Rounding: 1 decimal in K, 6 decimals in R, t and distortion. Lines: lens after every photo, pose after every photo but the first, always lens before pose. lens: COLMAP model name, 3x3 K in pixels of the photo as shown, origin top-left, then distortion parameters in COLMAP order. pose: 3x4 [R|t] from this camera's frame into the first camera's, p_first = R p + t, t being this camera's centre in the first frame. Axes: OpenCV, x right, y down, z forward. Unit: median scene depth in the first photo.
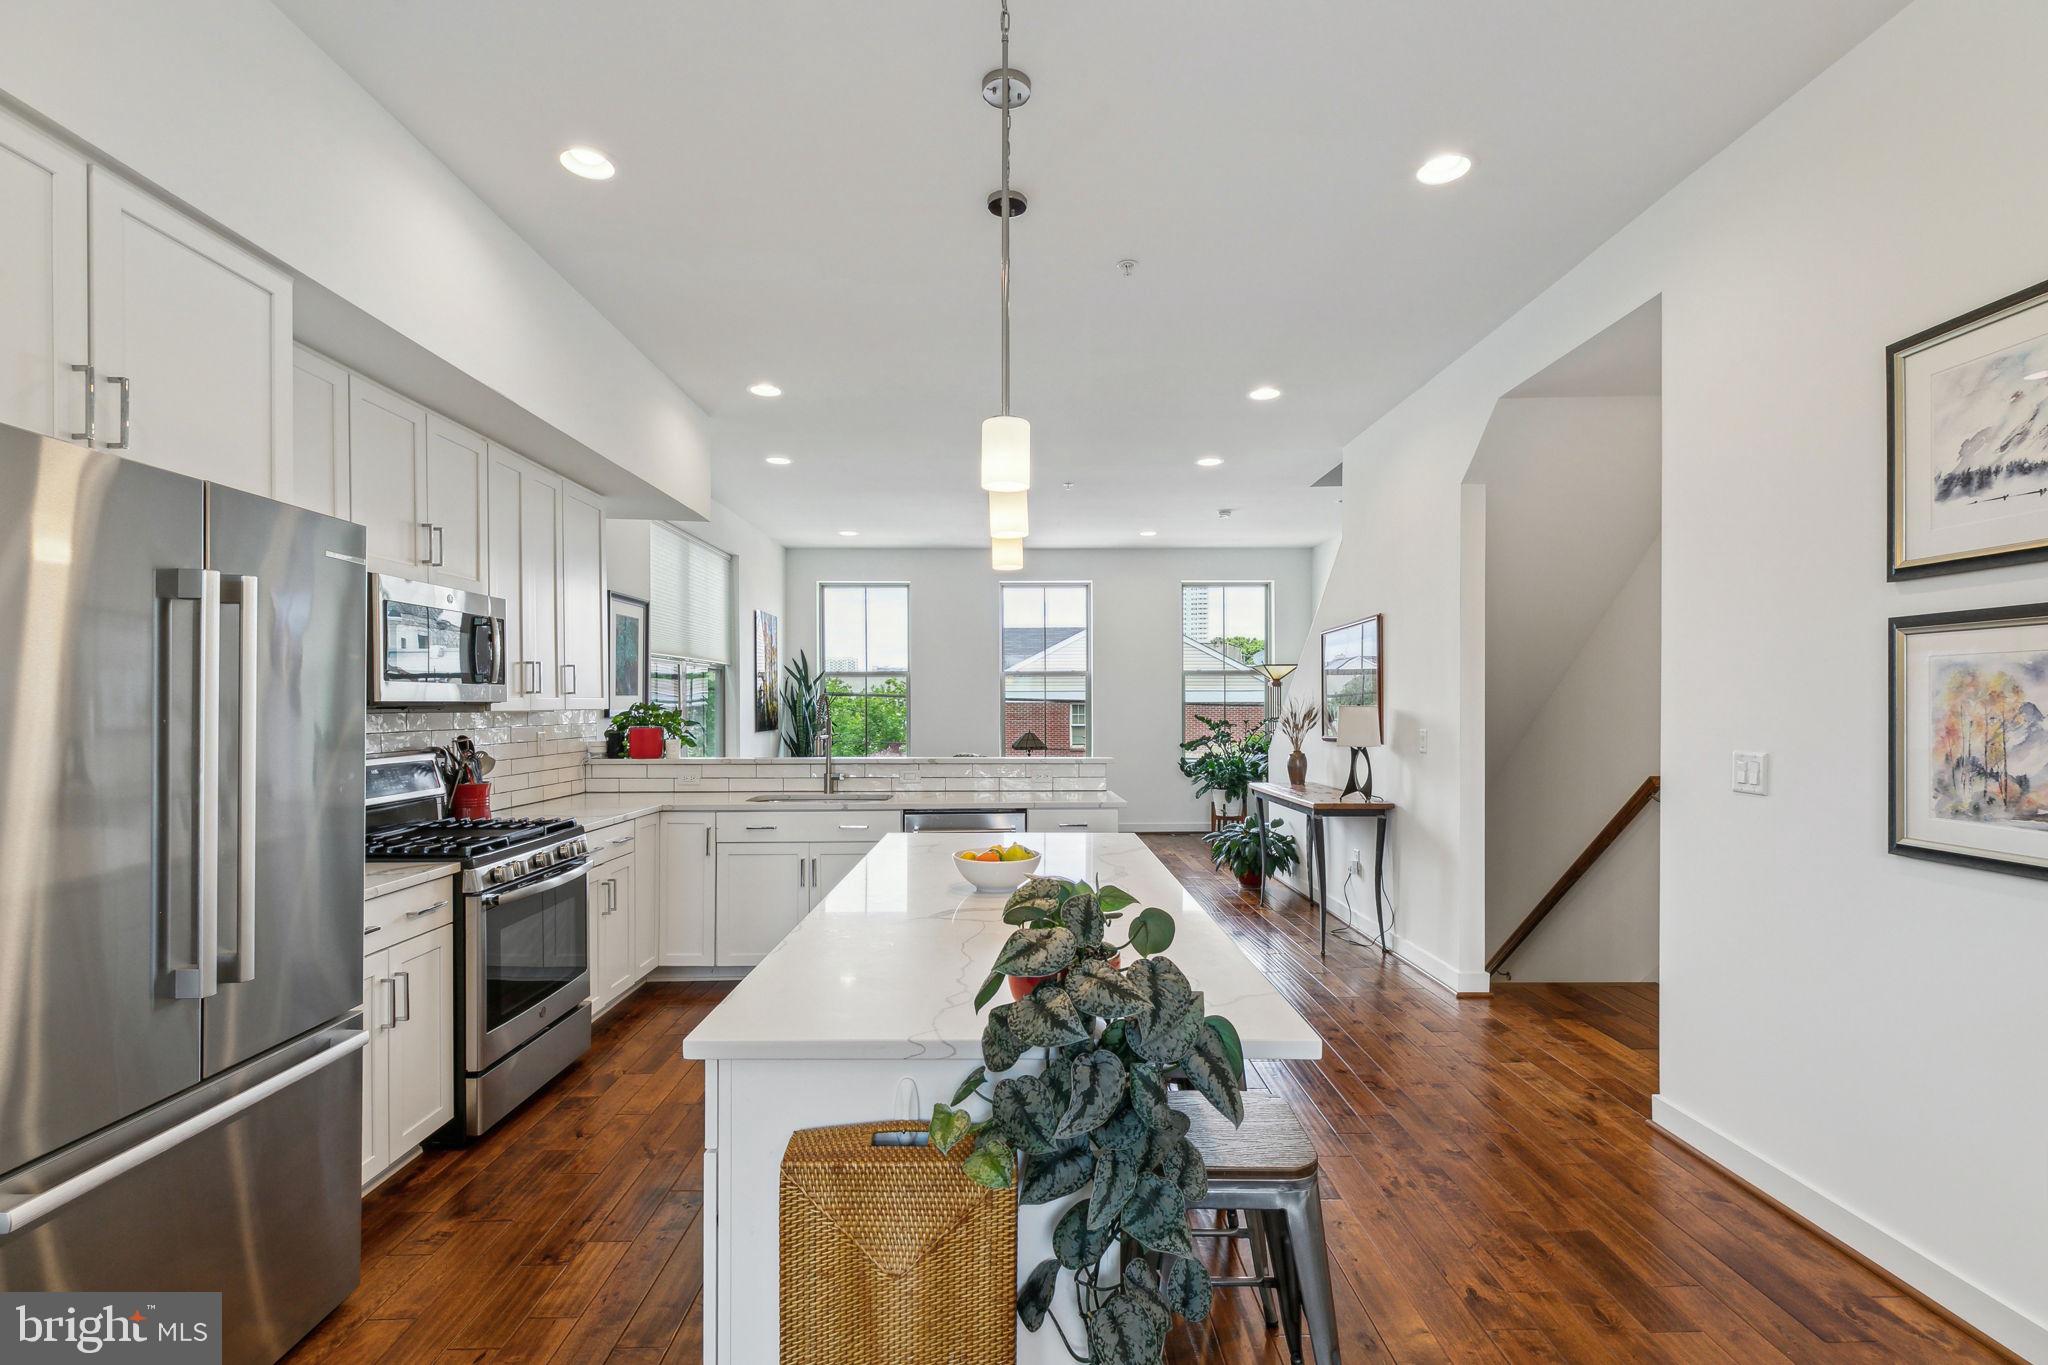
lens RADIAL K [[924.7, 0, 1027.7], [0, 924.7, 702.7], [0, 0, 1]] dist [0.006278, -0.000582]
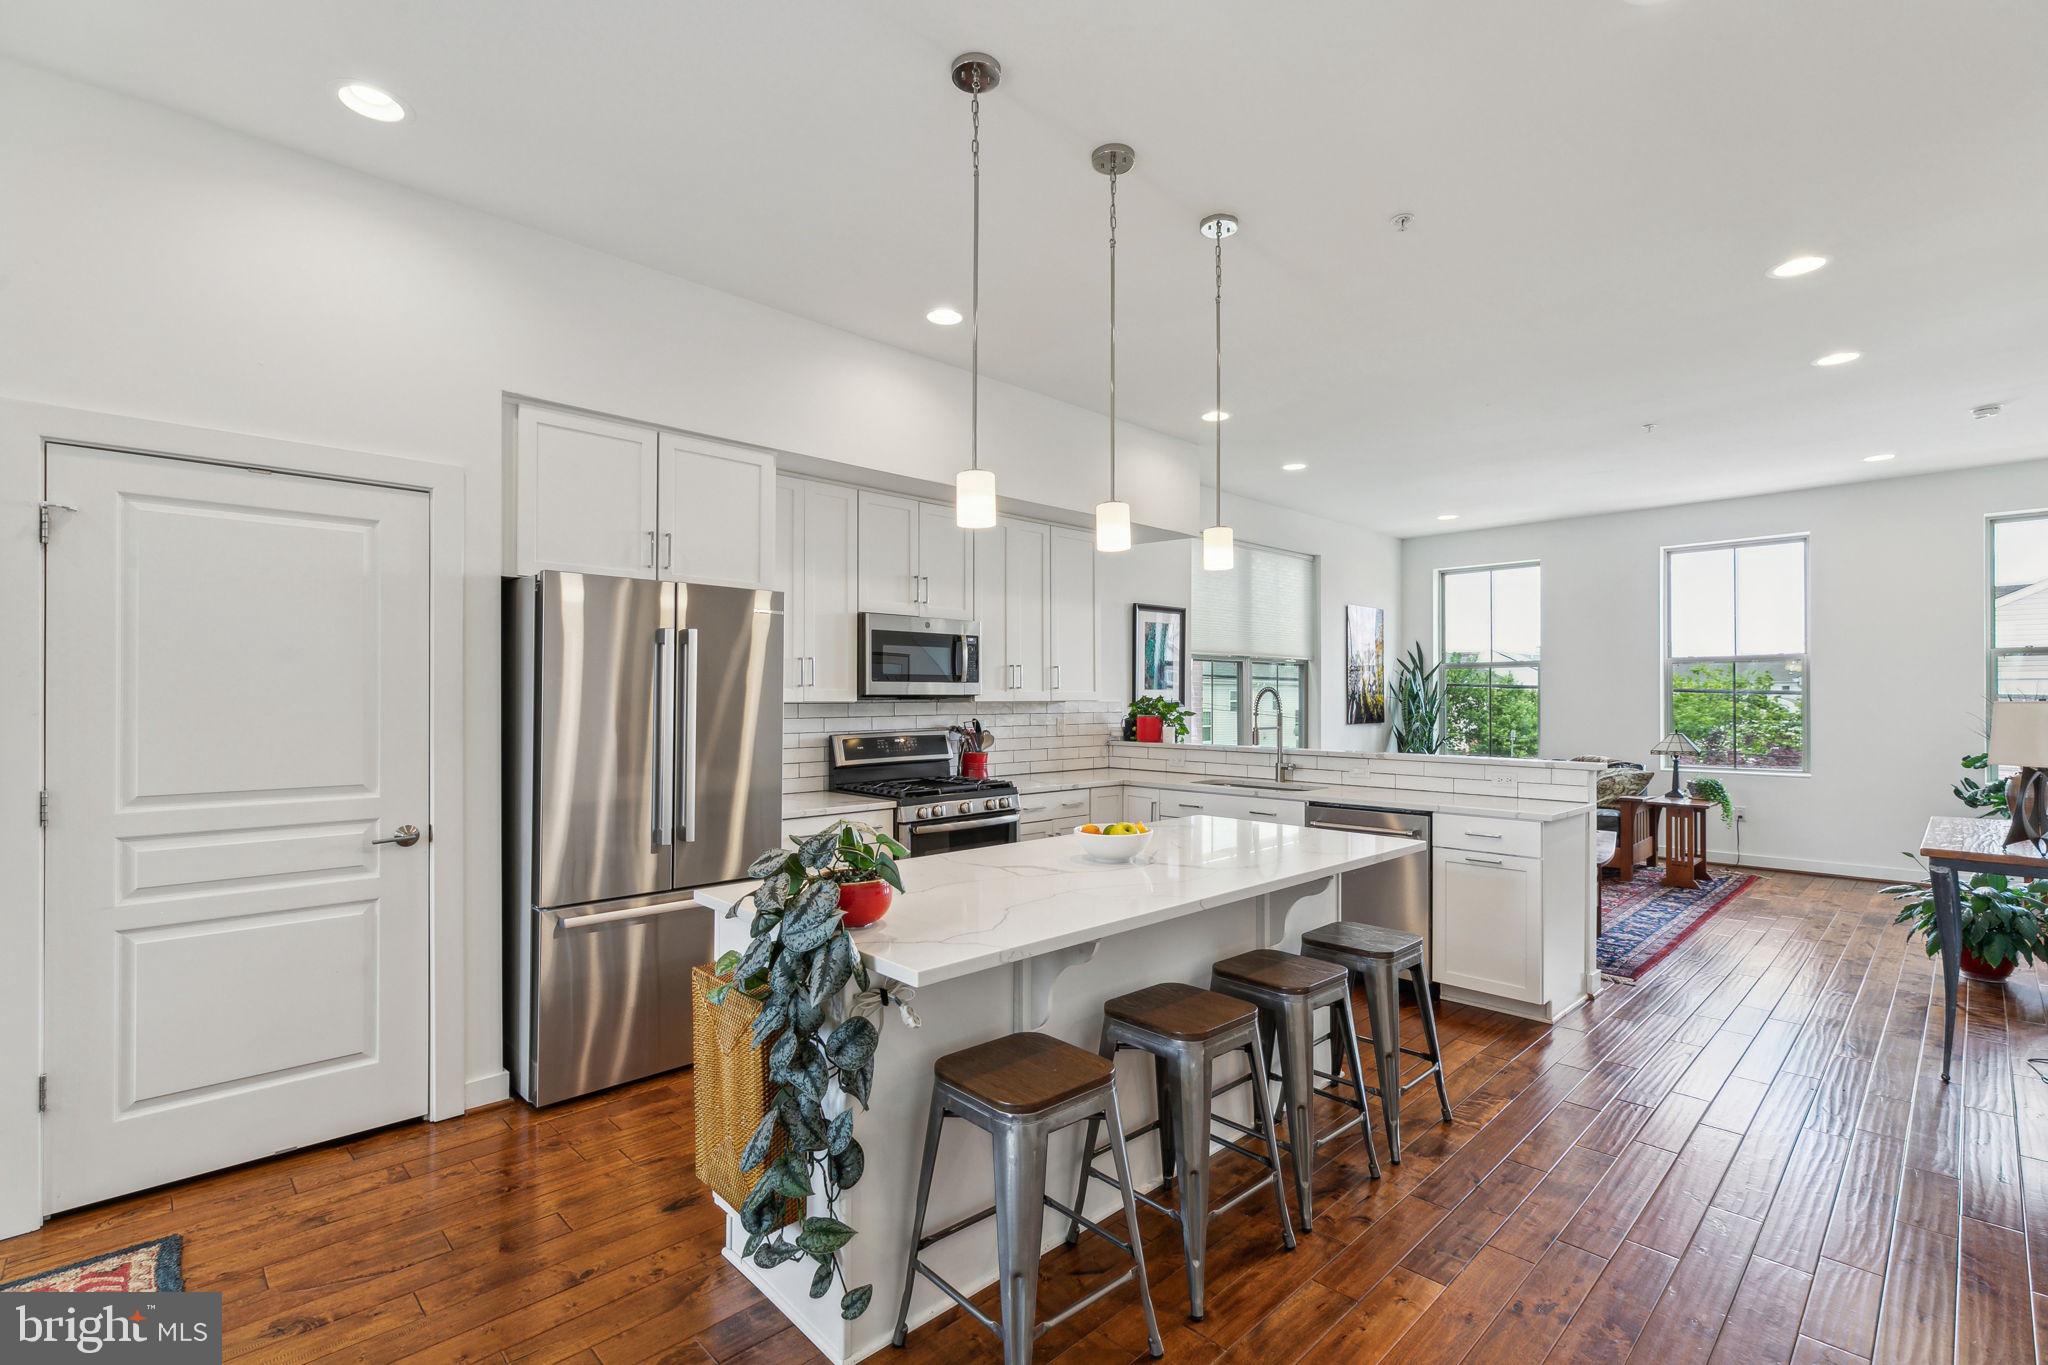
lens RADIAL K [[924.7, 0, 1032.2], [0, 924.7, 680.7], [0, 0, 1]] dist [0.006278, -0.000582]
pose [[0.683814, -0.011955, -0.729558, 0.359605], [-0.000693, 0.999855, -0.017034, 0.000947], [0.729656, 0.012154, 0.683707, 0.074196]]
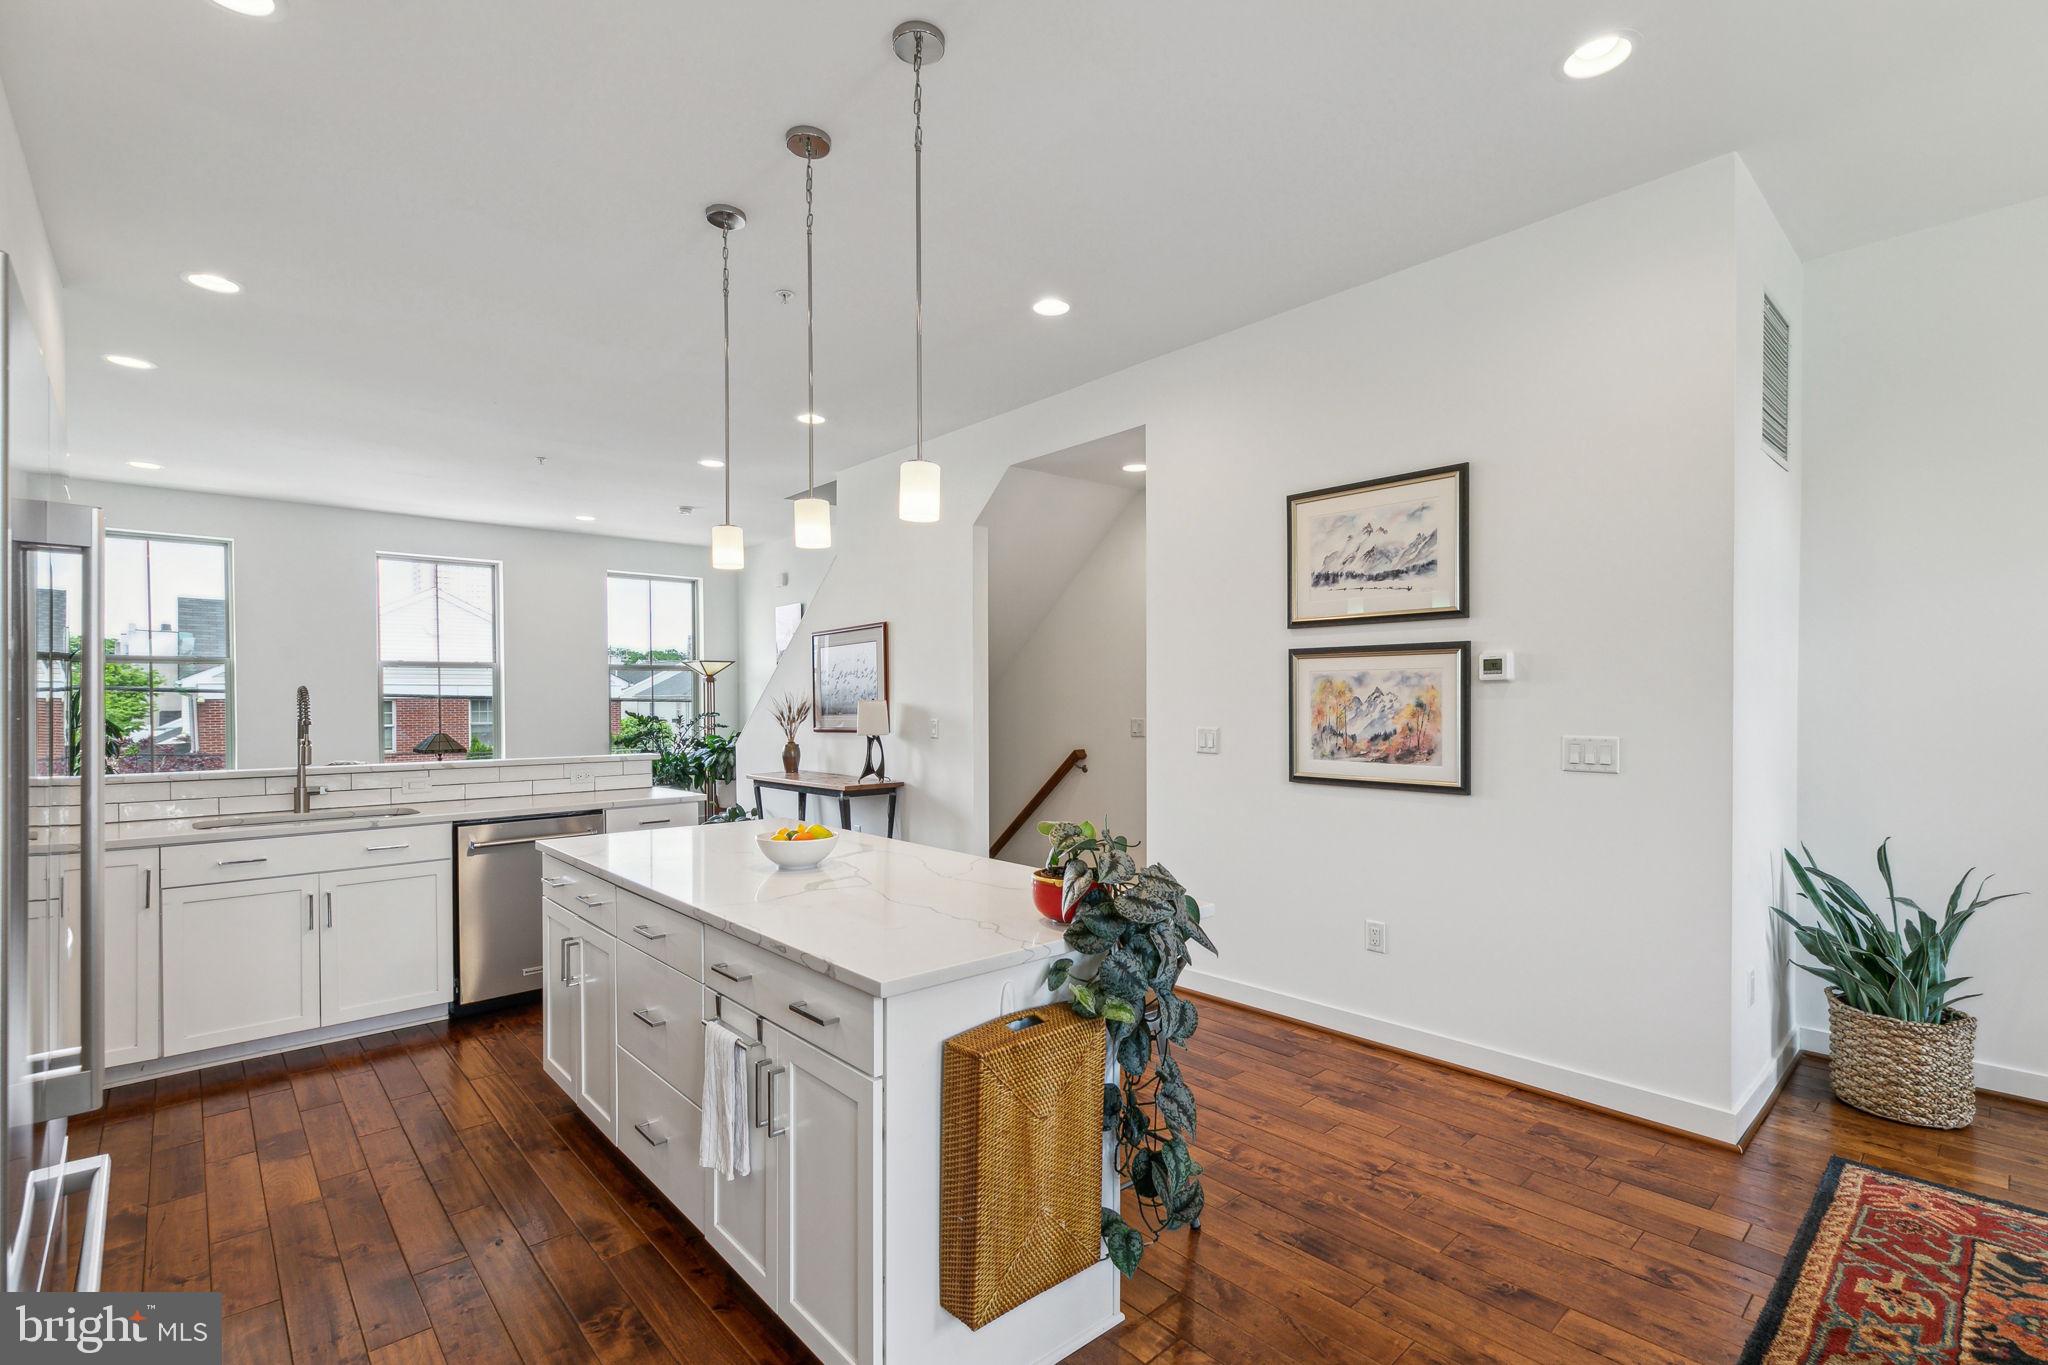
lens RADIAL K [[924.7, 0, 1018.6], [0, 924.7, 698.7], [0, 0, 1]] dist [0.006278, -0.000582]
pose [[0.756593, -0.001255, 0.653885, -0.267855], [0.001230, 0.999999, 0.000495, 0.000915], [-0.653885, 0.000430, 0.756594, -0.000614]]
